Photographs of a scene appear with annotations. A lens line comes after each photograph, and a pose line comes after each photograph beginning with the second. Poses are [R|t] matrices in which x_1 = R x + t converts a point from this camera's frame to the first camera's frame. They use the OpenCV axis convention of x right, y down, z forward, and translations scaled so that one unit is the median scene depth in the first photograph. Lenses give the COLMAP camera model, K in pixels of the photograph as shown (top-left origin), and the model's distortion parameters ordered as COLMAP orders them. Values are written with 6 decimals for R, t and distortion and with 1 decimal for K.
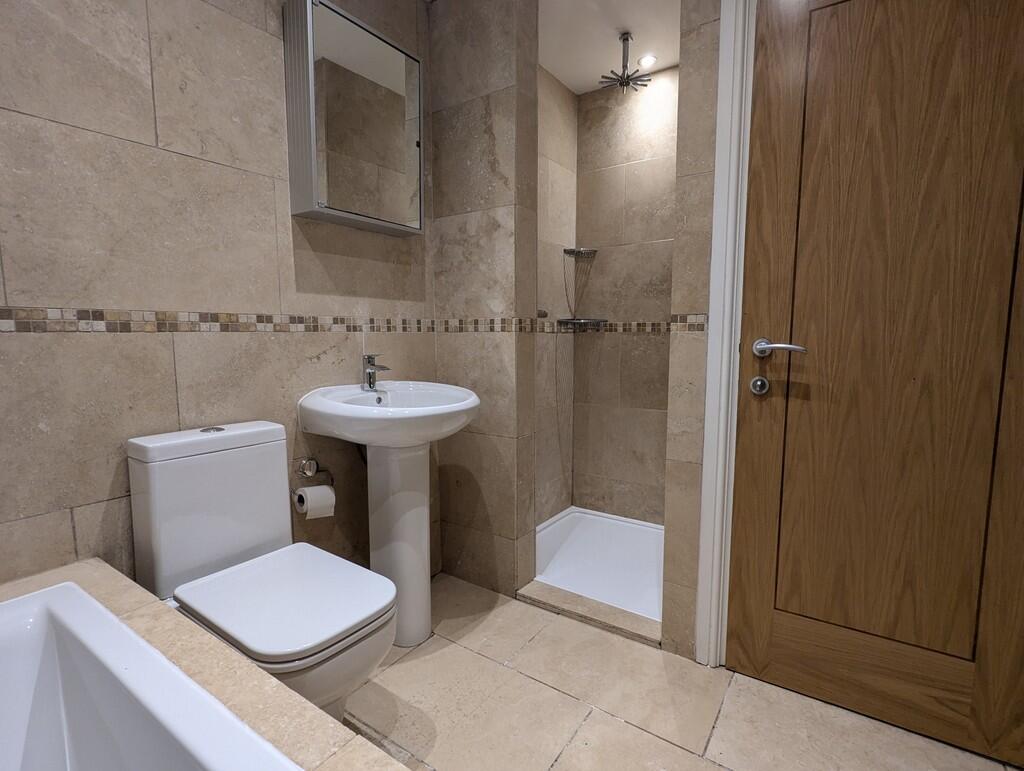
lens RADIAL K [[498.0, 0, 512.5], [0, 498.0, 384.8], [0, 0, 1]] dist [-0.001295, -0.000547]
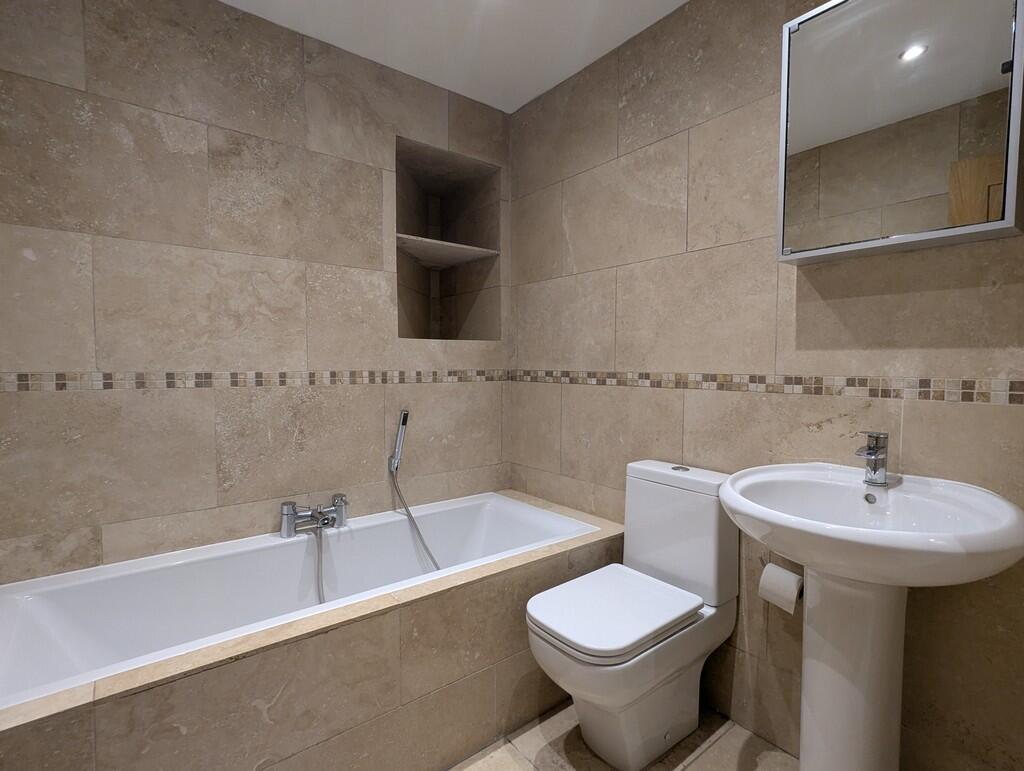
lens RADIAL K [[498.0, 0, 510.0], [0, 498.0, 384.7], [0, 0, 1]] dist [-0.001295, -0.000547]
pose [[-0.289327, 0.043299, -0.956251, 0.603102], [-0.100423, 0.992091, 0.075307, -0.145748], [0.951948, 0.117818, -0.282690, 0.803050]]
